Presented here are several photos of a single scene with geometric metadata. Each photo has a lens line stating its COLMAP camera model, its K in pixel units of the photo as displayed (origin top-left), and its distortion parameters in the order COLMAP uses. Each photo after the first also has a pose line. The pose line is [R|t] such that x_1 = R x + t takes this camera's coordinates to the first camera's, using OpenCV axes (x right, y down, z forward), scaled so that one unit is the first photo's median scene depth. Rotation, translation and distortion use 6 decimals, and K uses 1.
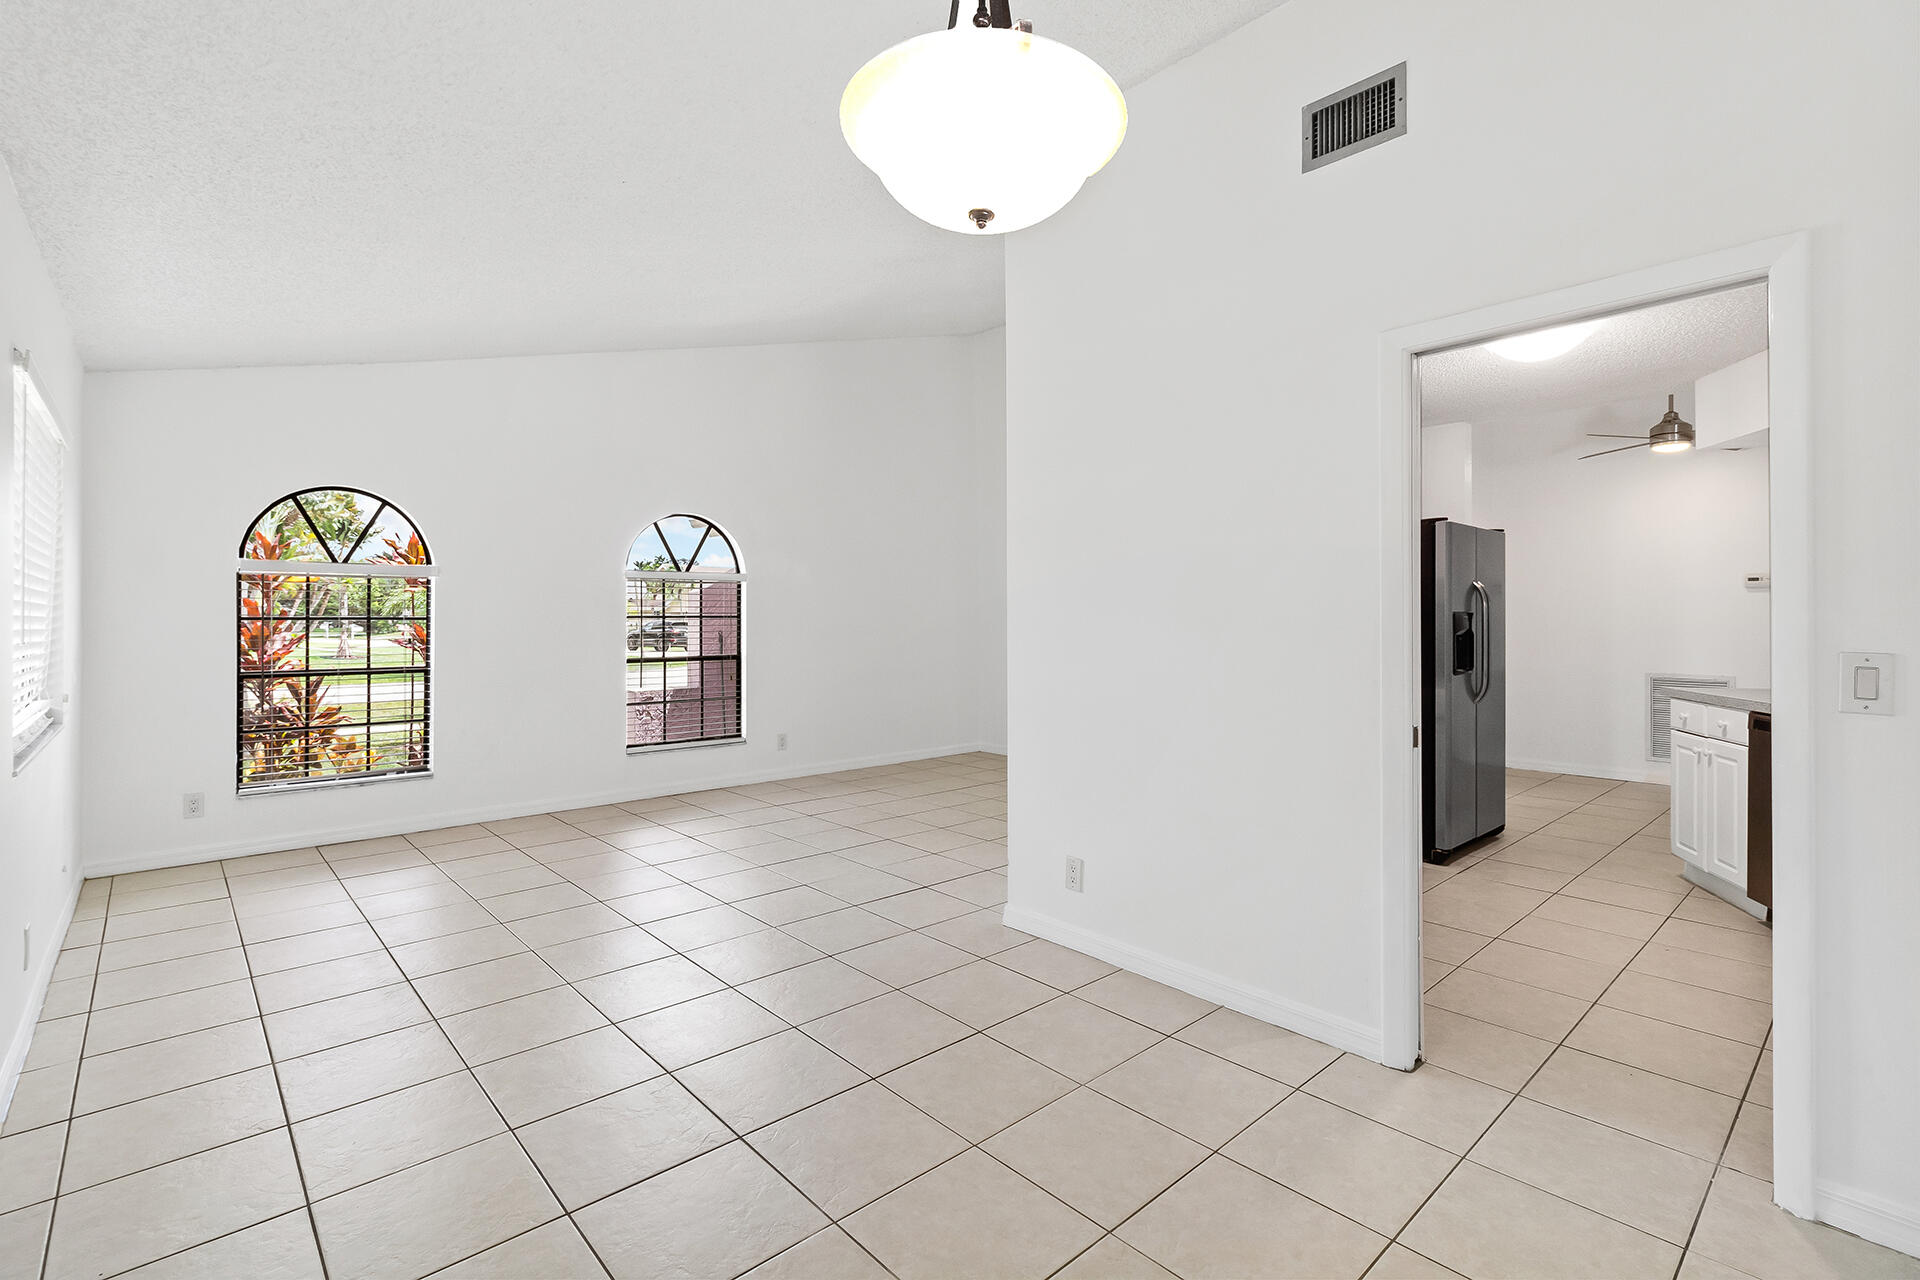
lens RADIAL K [[884.1, 0, 947.7], [0, 884.1, 615.6], [0, 0, 1]] dist [0.002061, -0.000045]
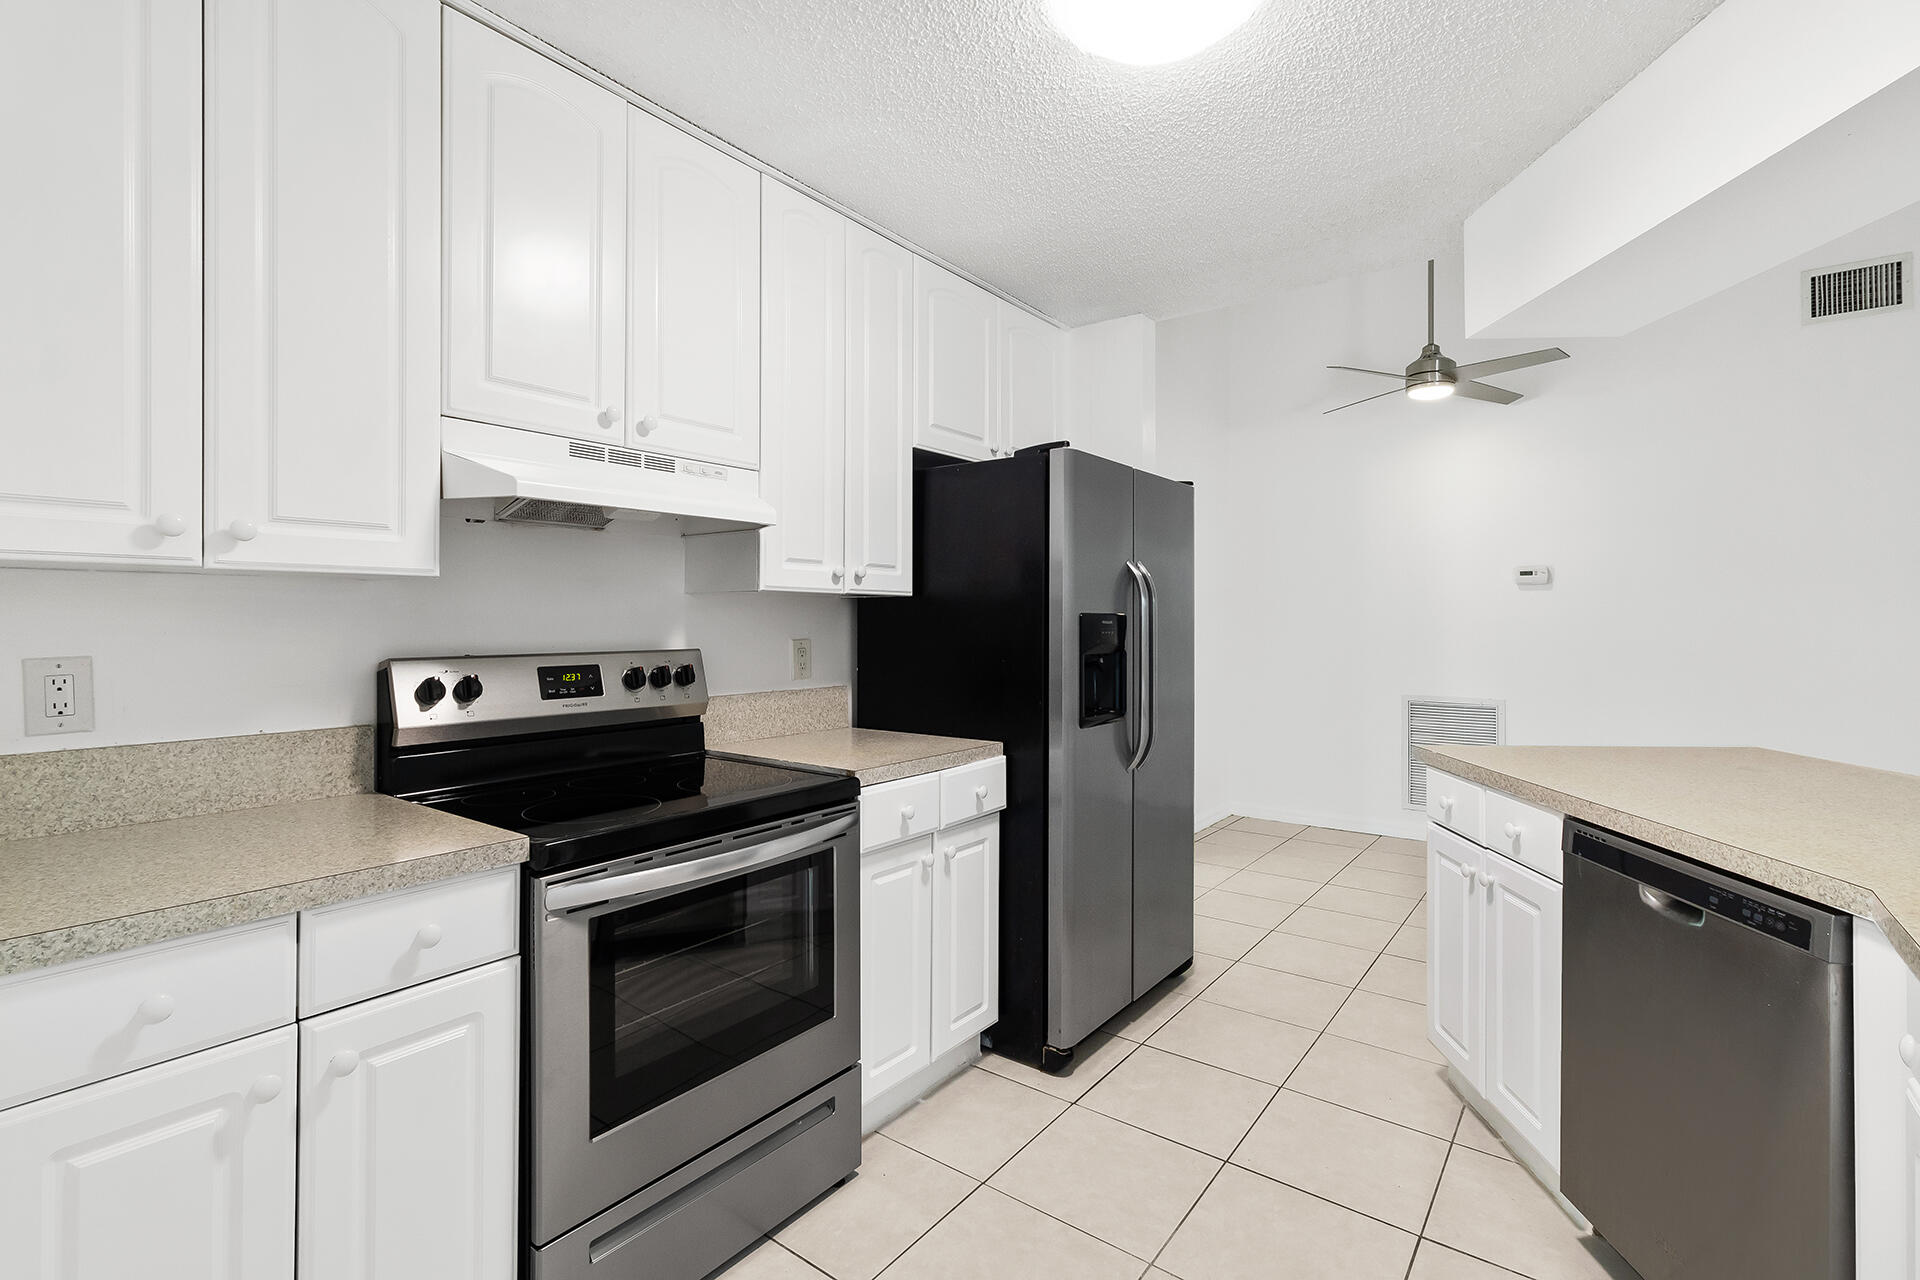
lens RADIAL K [[884.1, 0, 947.7], [0, 884.1, 615.6], [0, 0, 1]] dist [0.002061, -0.000045]
pose [[0.983561, 0.003934, 0.180535, 0.374787], [-0.003124, 0.999984, -0.004775, 0.000191], [-0.180551, 0.004132, 0.983557, 0.452570]]
